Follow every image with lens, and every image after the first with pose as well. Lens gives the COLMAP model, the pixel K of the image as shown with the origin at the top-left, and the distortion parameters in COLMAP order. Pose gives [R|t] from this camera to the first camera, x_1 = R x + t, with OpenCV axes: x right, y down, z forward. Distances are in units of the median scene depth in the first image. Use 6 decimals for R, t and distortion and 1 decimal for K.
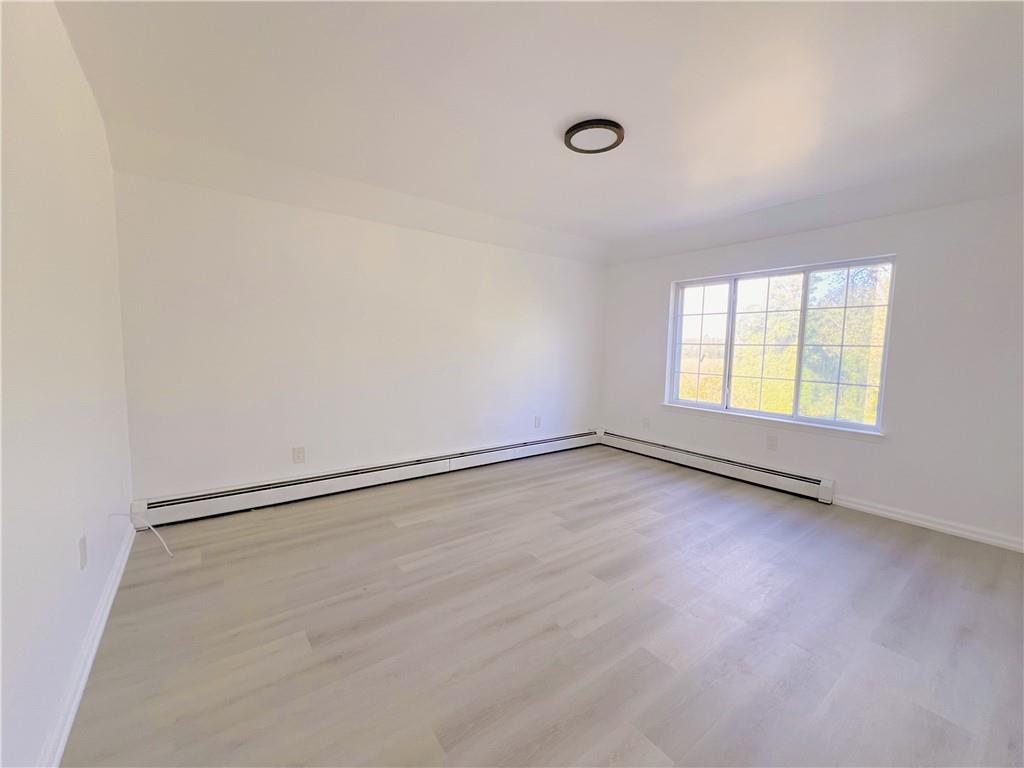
lens RADIAL K [[408.4, 0, 512.0], [0, 408.4, 384.0], [0, 0, 1]] dist [0.001404, 0.000216]
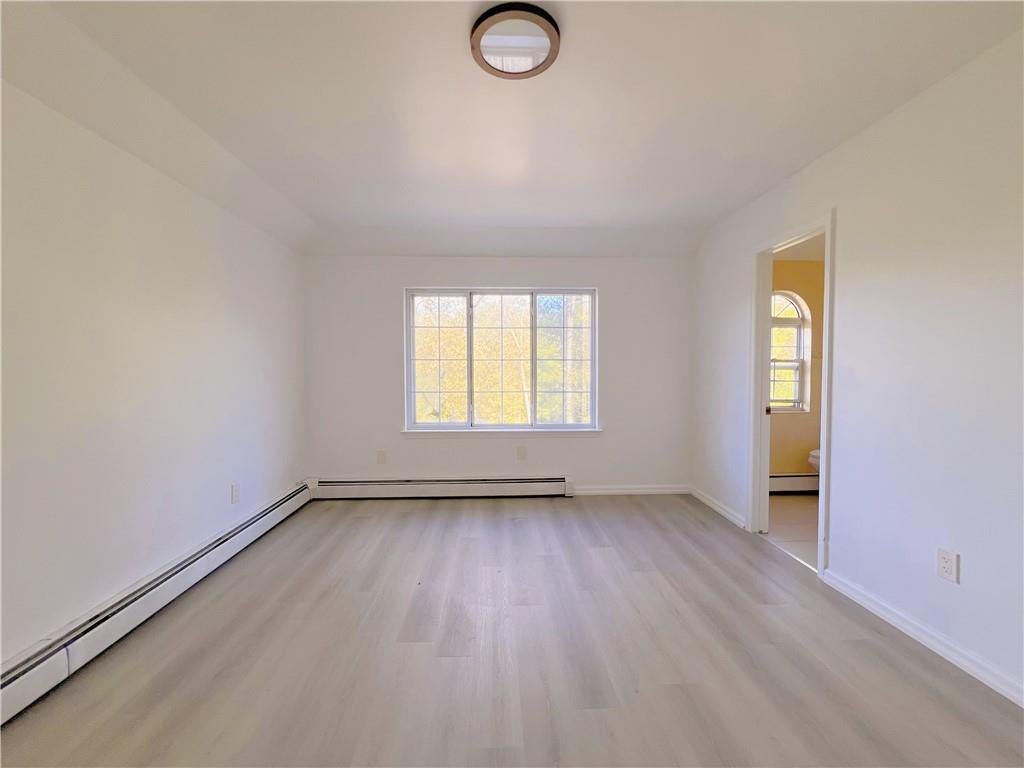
lens RADIAL K [[412.9, 0, 508.1], [0, 412.9, 382.8], [0, 0, 1]] dist [-0.001147, 0.001141]
pose [[0.570736, -0.054129, 0.819347, -0.235095], [0.088293, 0.996085, 0.004303, -0.041973], [-0.816373, 0.069887, 0.573281, 0.400569]]
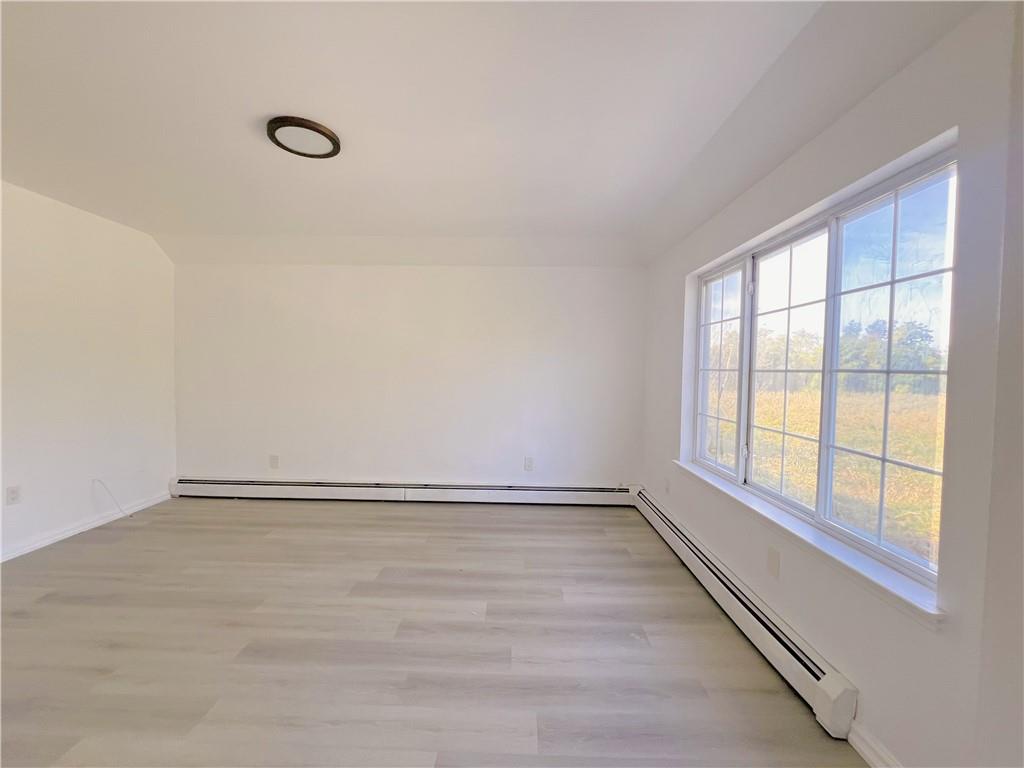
lens RADIAL K [[412.9, 0, 508.1], [0, 412.9, 382.8], [0, 0, 1]] dist [-0.001147, 0.001141]
pose [[0.786062, 0.013602, -0.617998, 0.673883], [-0.054136, 0.997431, -0.046905, -0.037429], [0.615773, 0.070326, 0.784779, 0.365181]]
